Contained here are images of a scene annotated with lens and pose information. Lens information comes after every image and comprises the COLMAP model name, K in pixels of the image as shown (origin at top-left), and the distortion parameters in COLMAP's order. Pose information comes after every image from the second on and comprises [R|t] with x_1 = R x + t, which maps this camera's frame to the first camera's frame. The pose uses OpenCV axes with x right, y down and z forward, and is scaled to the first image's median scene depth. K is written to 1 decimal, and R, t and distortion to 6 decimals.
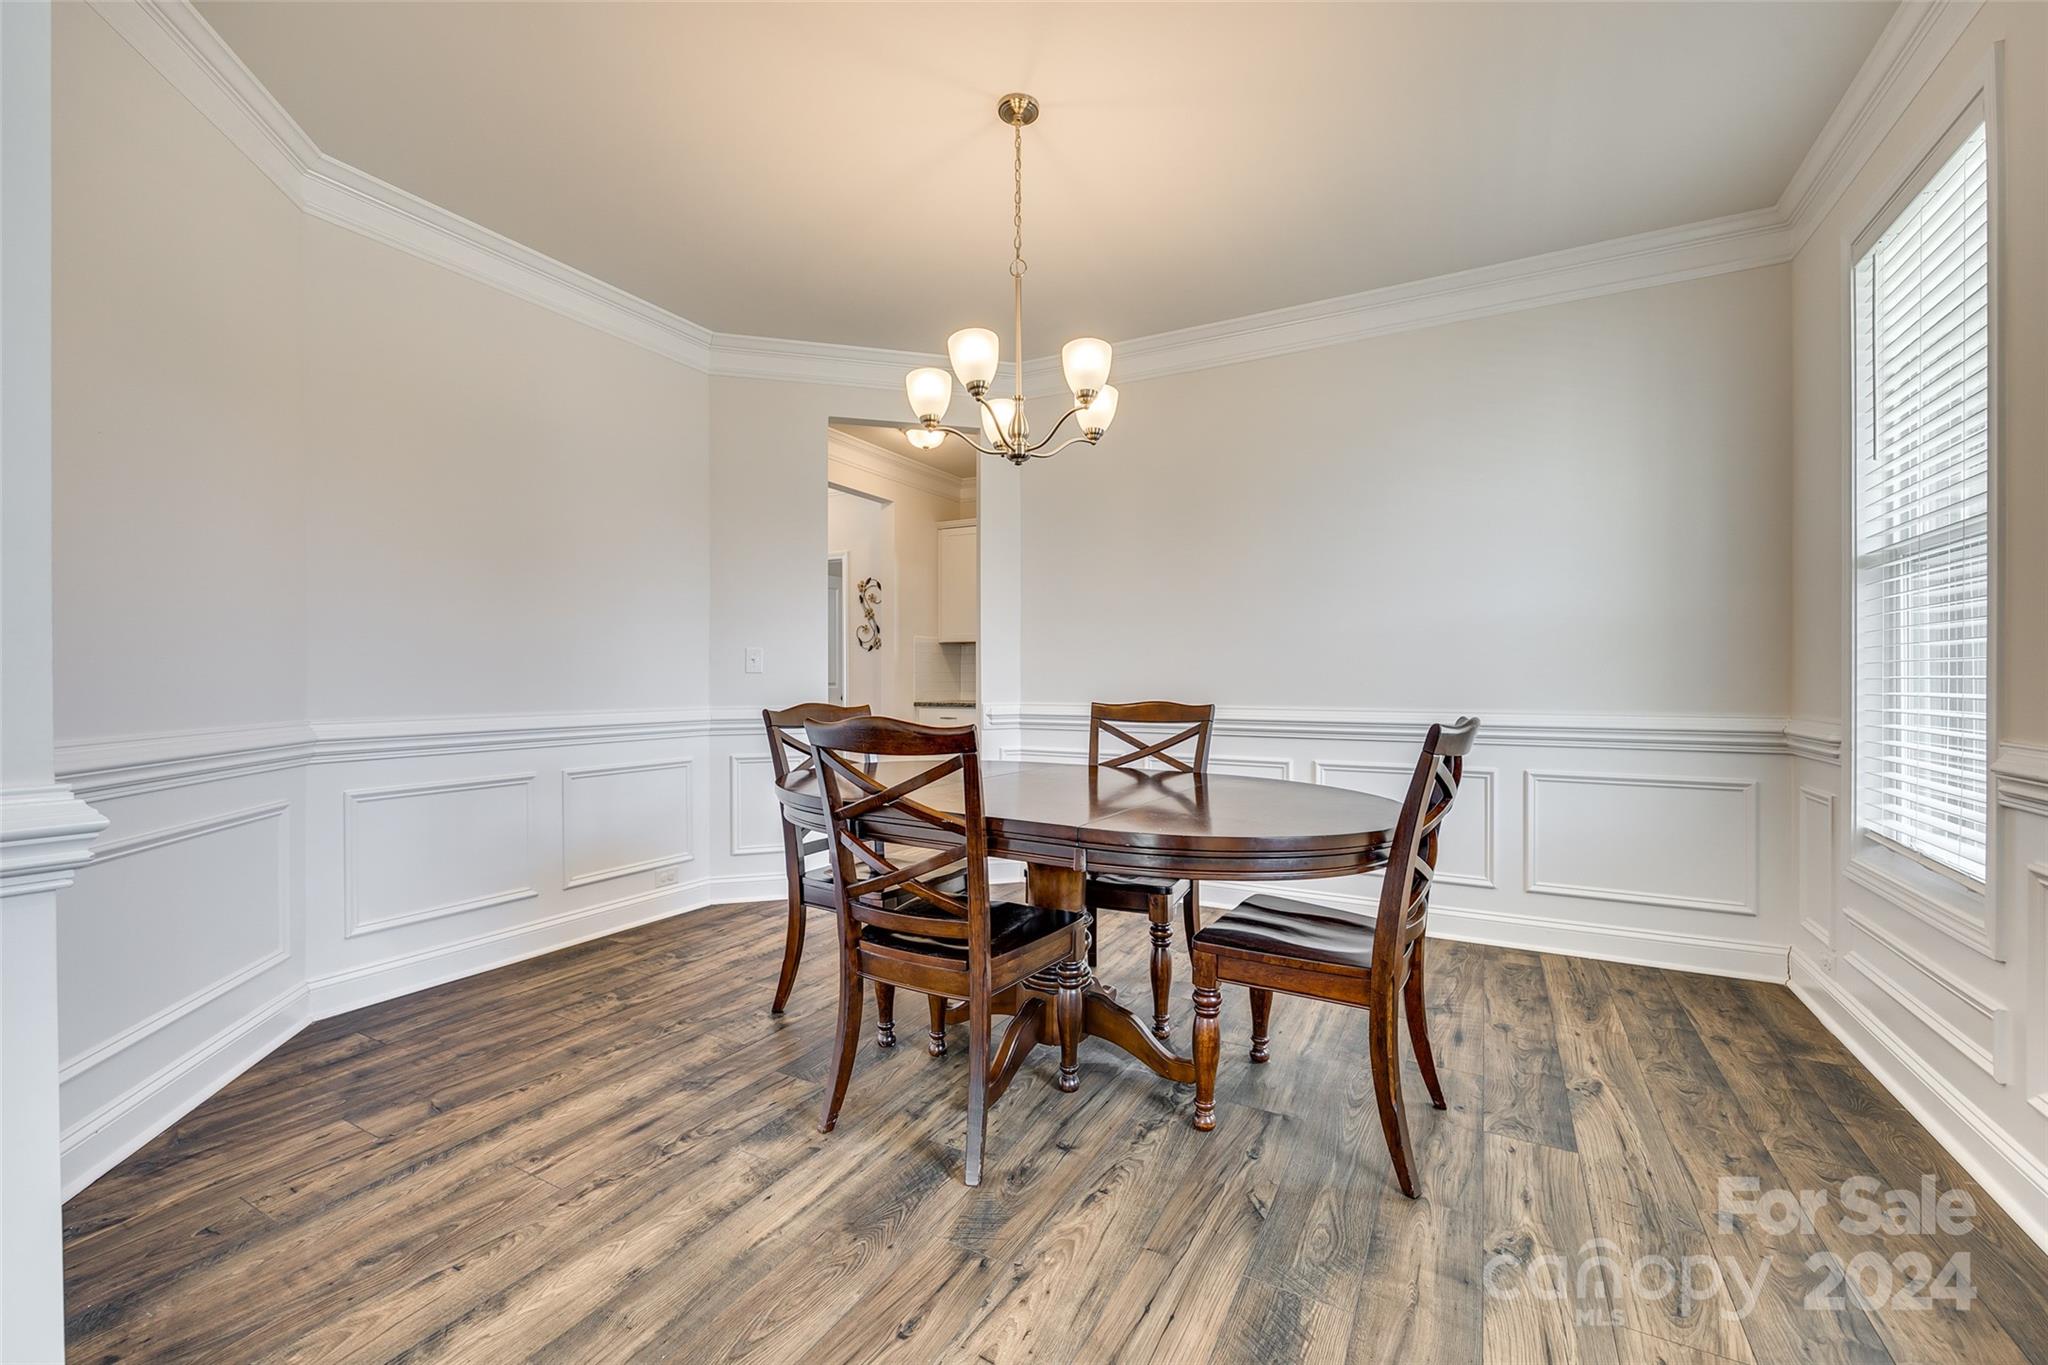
lens RADIAL K [[836.1, 0, 1029.4], [0, 836.1, 681.4], [0, 0, 1]] dist [0.001096, 0.000342]
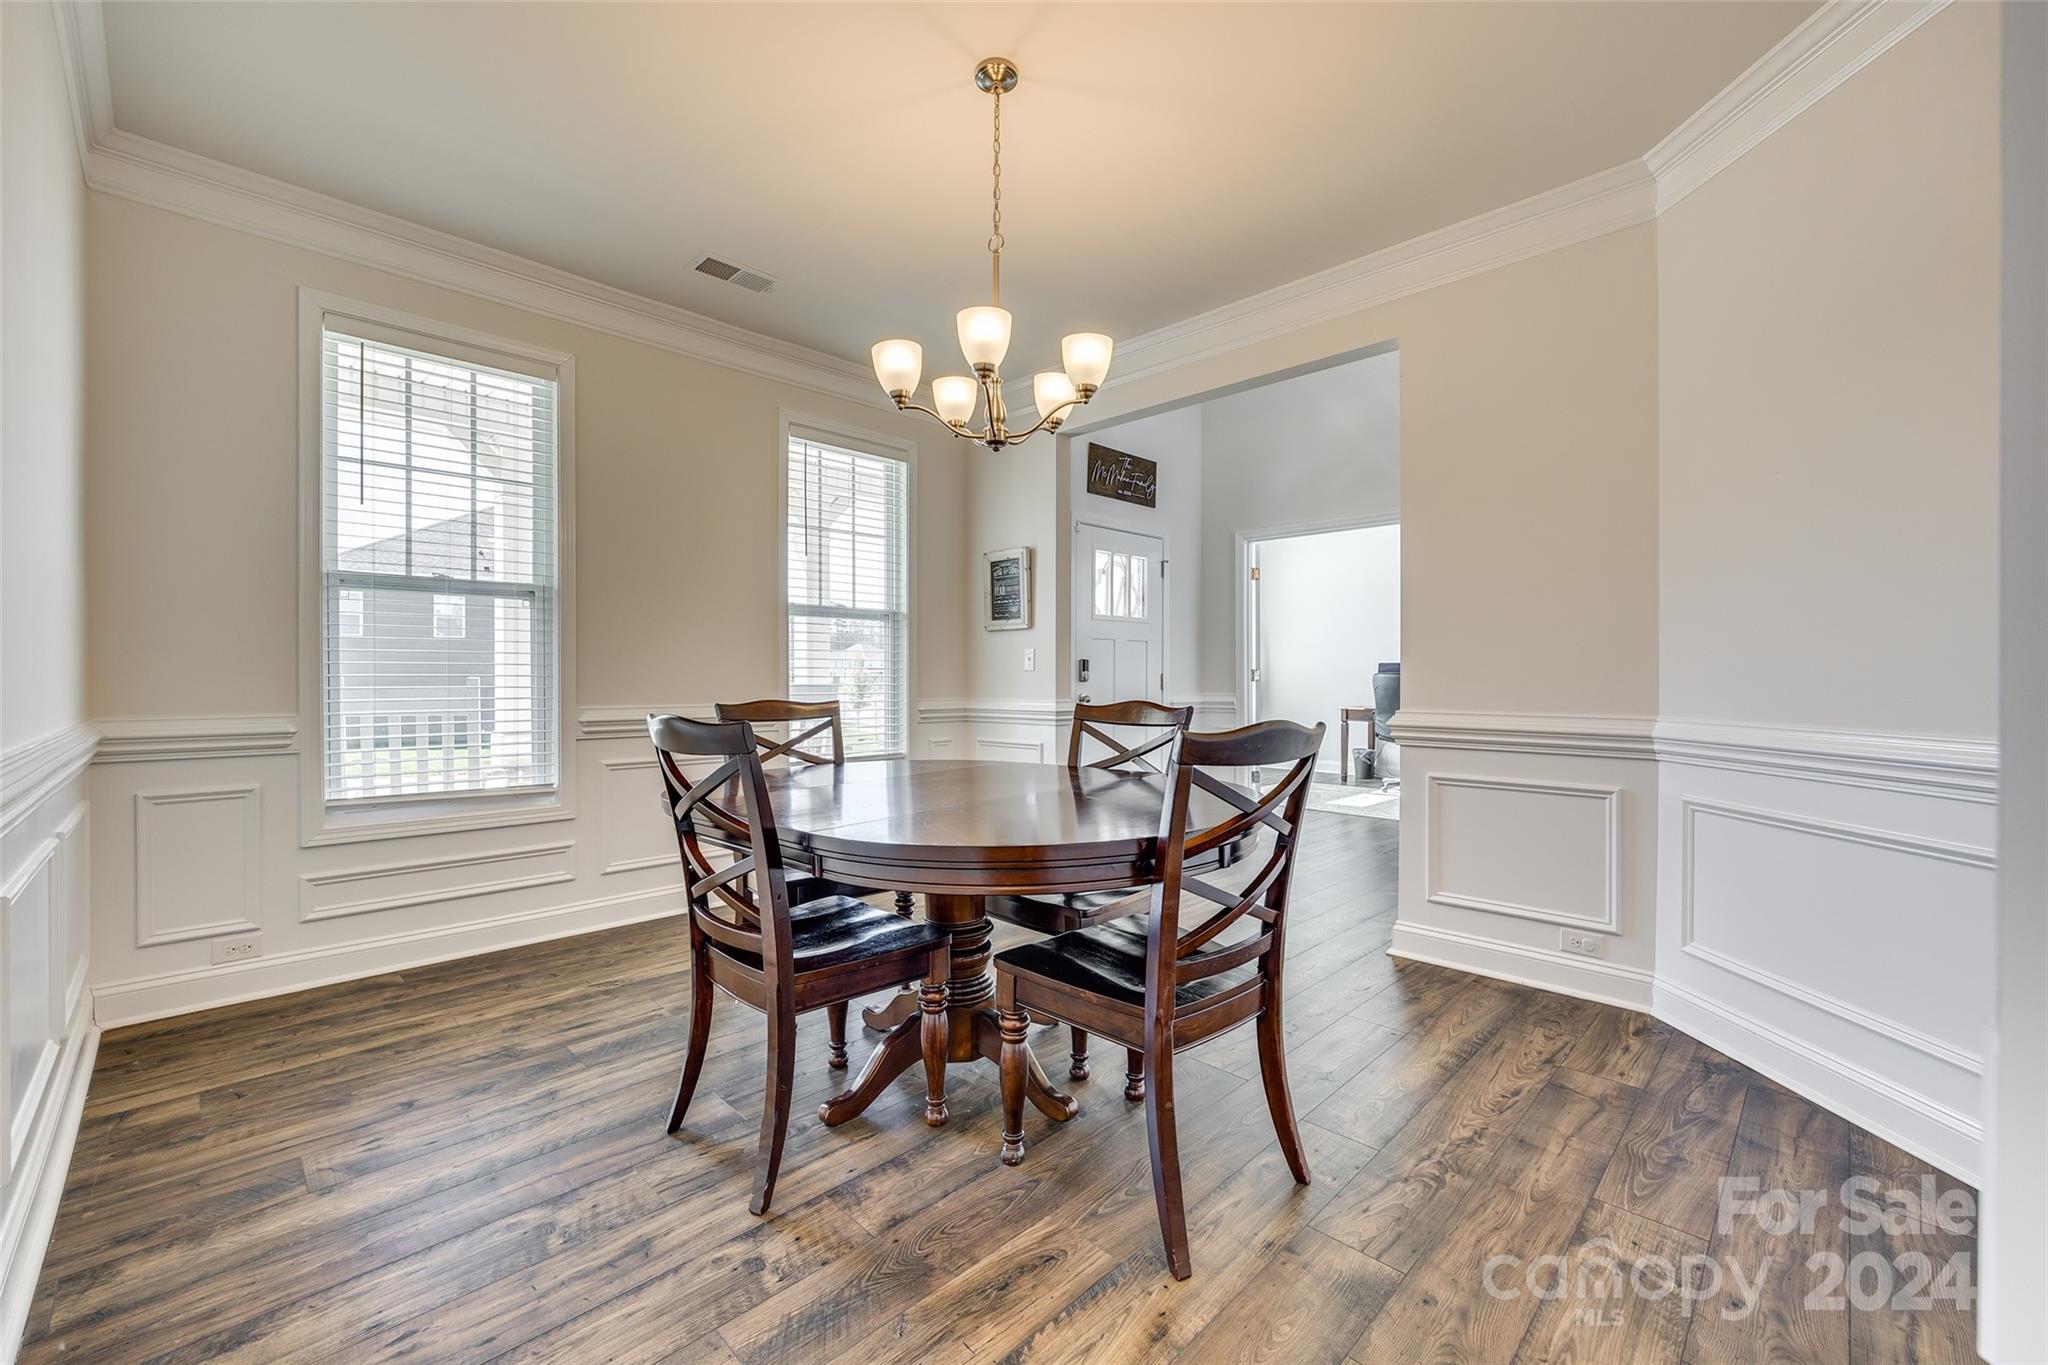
lens RADIAL K [[836.1, 0, 1029.4], [0, 836.1, 681.4], [0, 0, 1]] dist [0.001096, 0.000342]
pose [[-0.962544, 0.001217, 0.271123, -0.305349], [0.002568, 0.999986, 0.004627, -0.000423], [-0.271114, 0.005149, -0.962534, 1.884459]]
